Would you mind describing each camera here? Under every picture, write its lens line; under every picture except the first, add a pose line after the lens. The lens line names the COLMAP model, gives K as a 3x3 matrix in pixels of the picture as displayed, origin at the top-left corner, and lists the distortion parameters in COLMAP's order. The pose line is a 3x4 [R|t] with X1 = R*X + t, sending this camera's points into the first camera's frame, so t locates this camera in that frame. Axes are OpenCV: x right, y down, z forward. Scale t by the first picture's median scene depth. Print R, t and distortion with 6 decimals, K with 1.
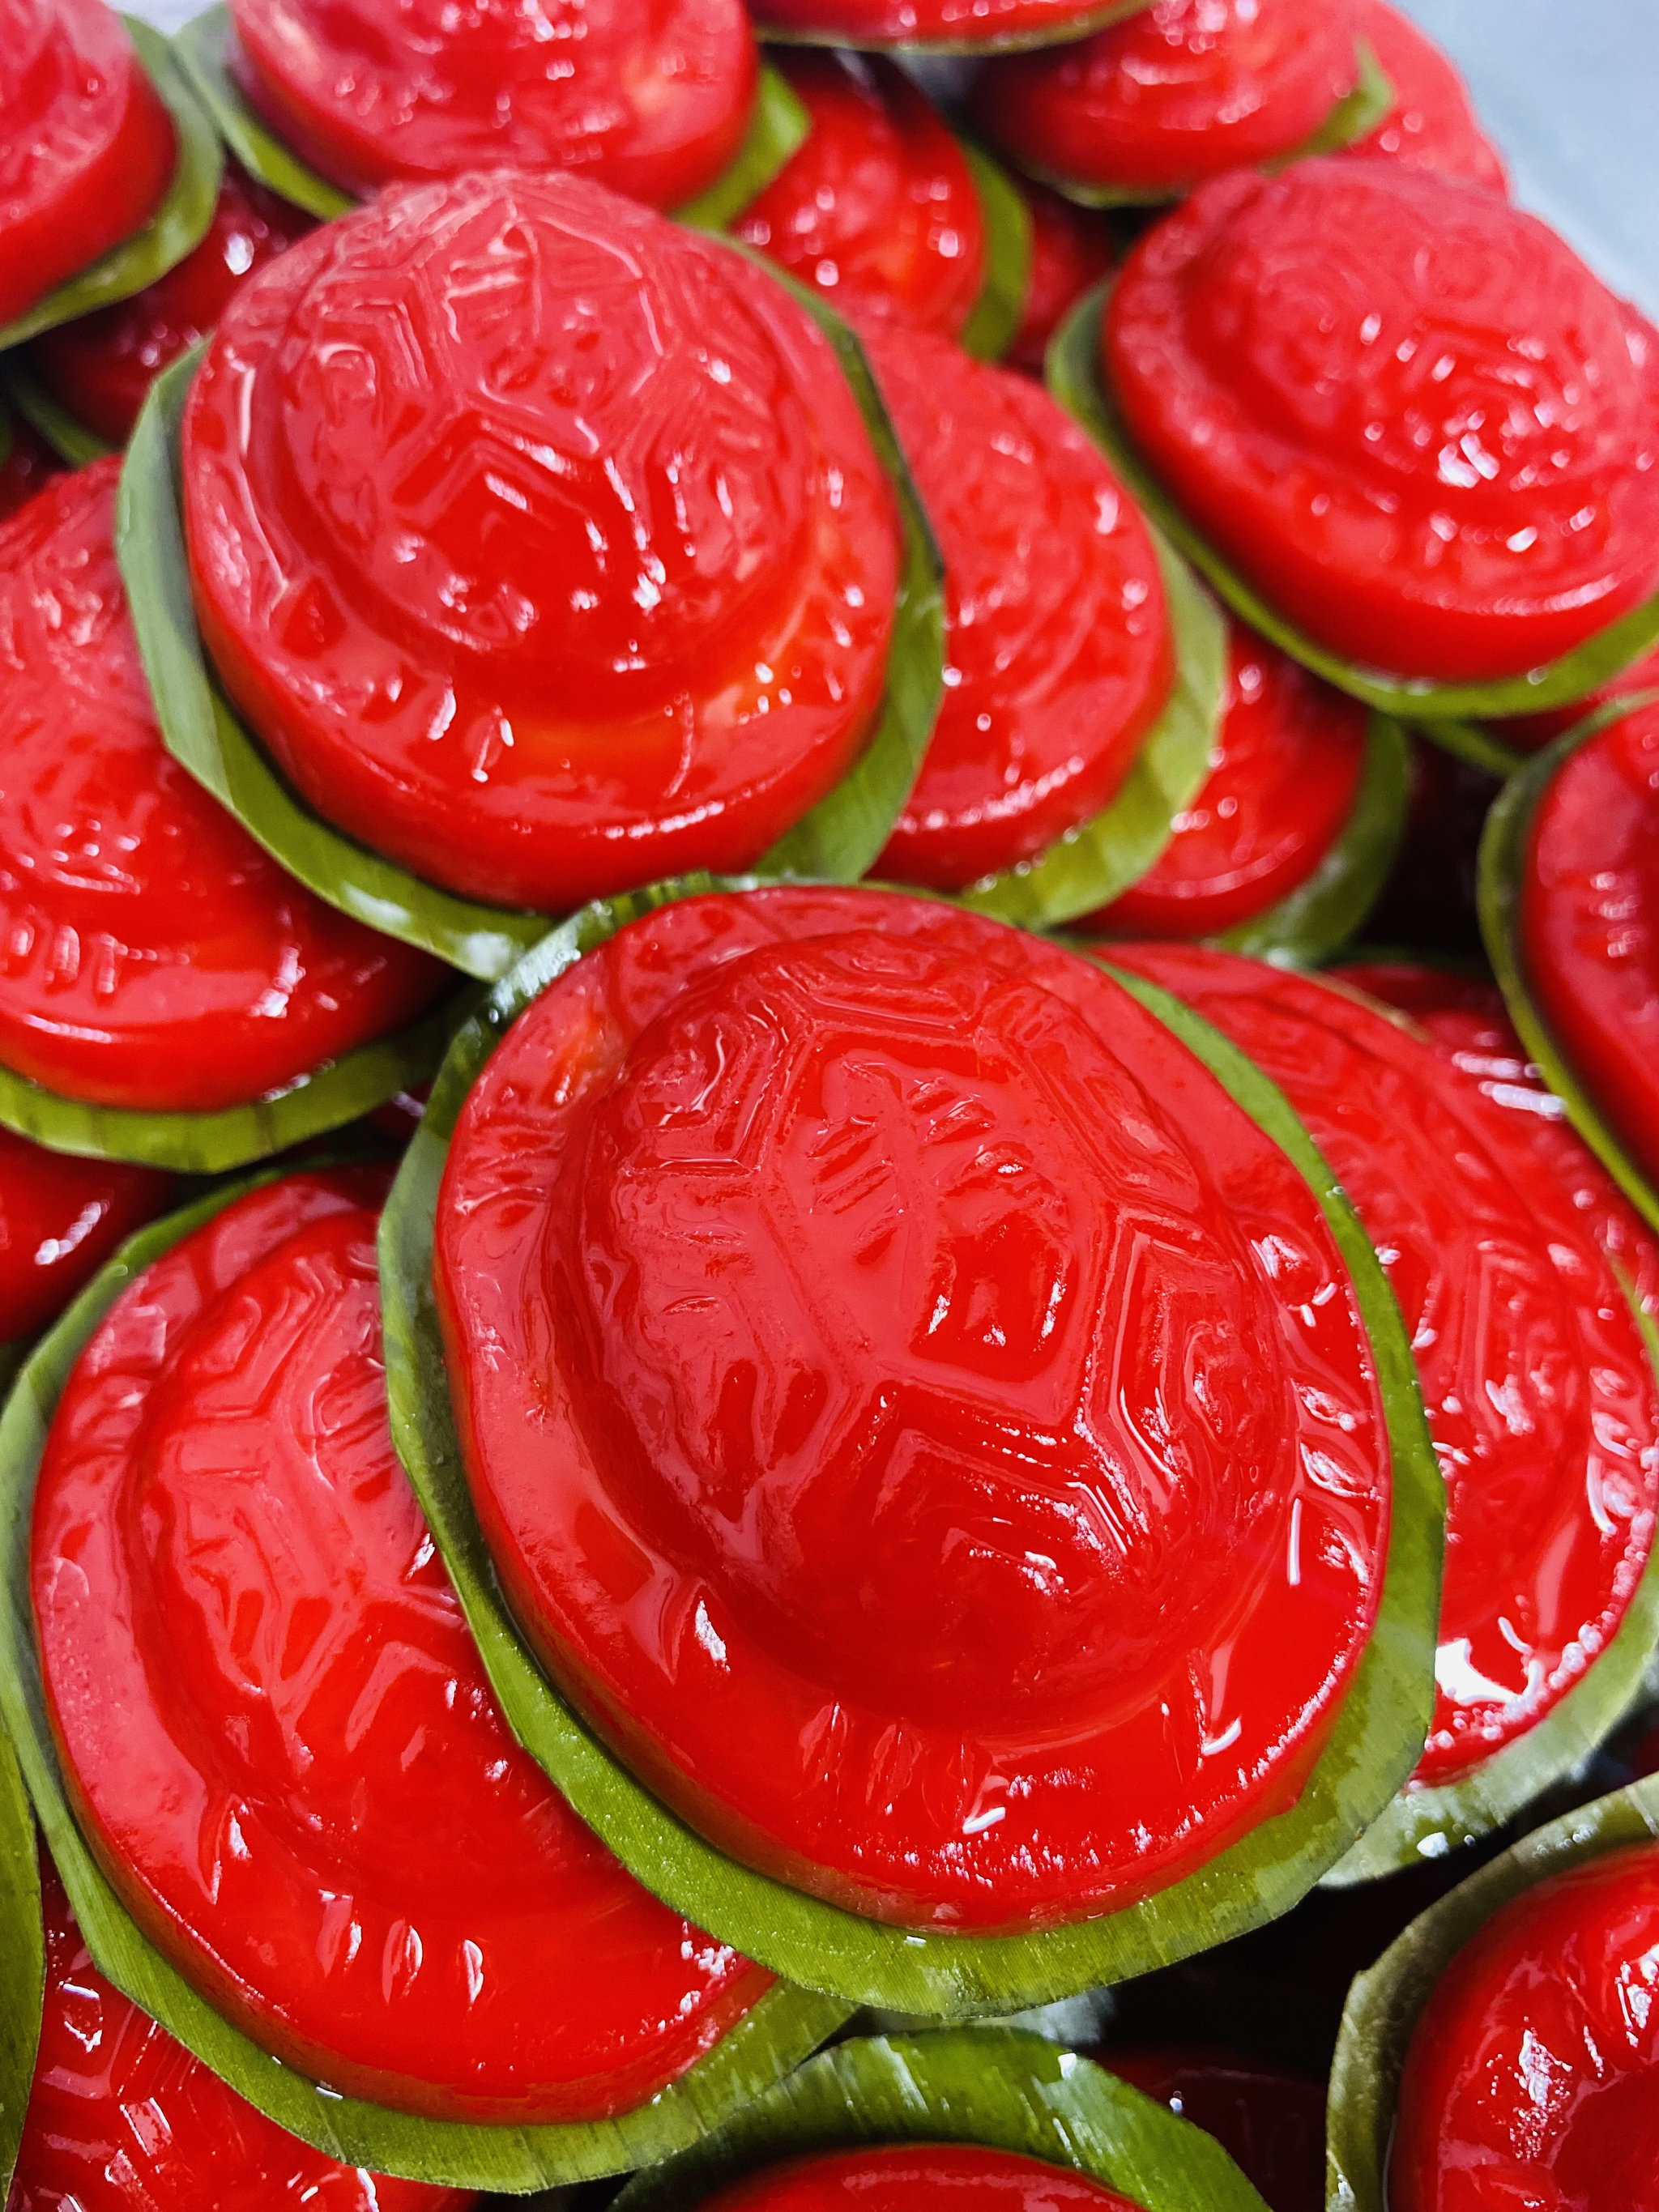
lens RADIAL K [[1909.0, 0, 829.5], [0, 1909.0, 1106.0], [0, 0, 1]] dist [-0.010149, -0.004637]
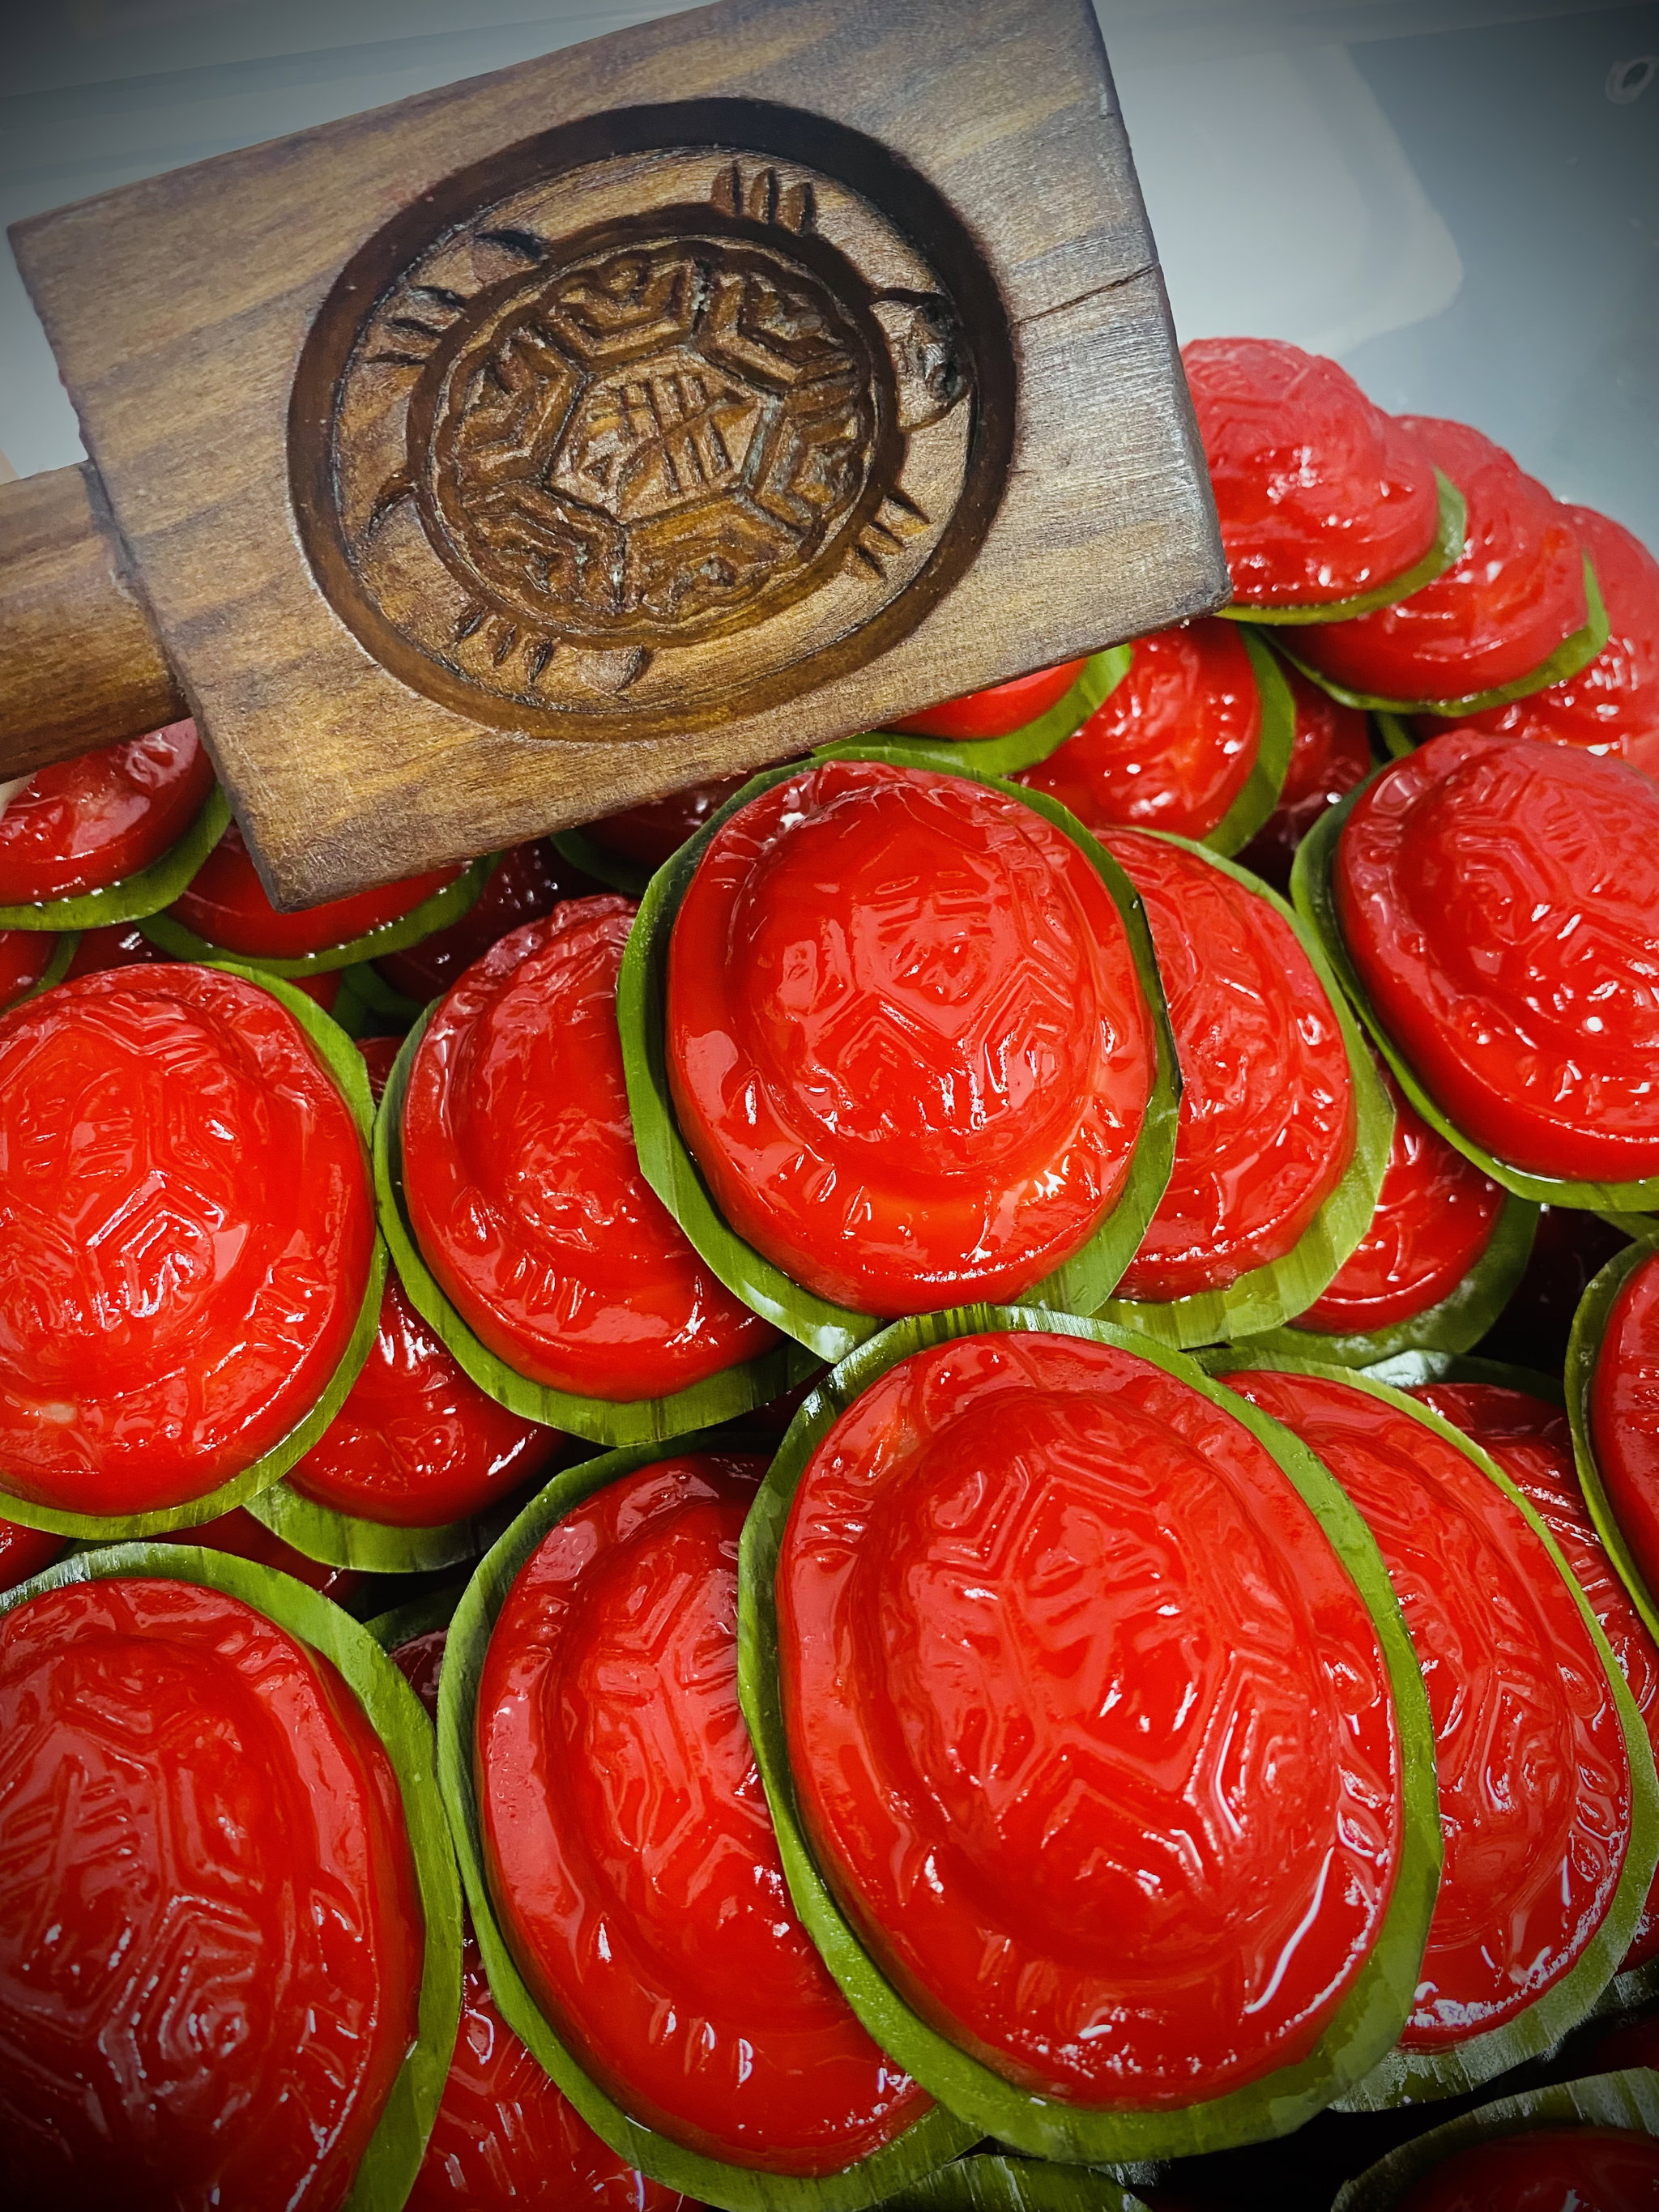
lens RADIAL K [[1788.7, 0, 829.5], [0, 1788.7, 1106.0], [0, 0, 1]] dist [0.007902, -0.003072]
pose [[0.983621, 0.134147, -0.120392, -0.046871], [-0.139928, 0.989317, -0.040887, -0.237391], [0.113621, 0.057064, 0.991884, -0.431921]]
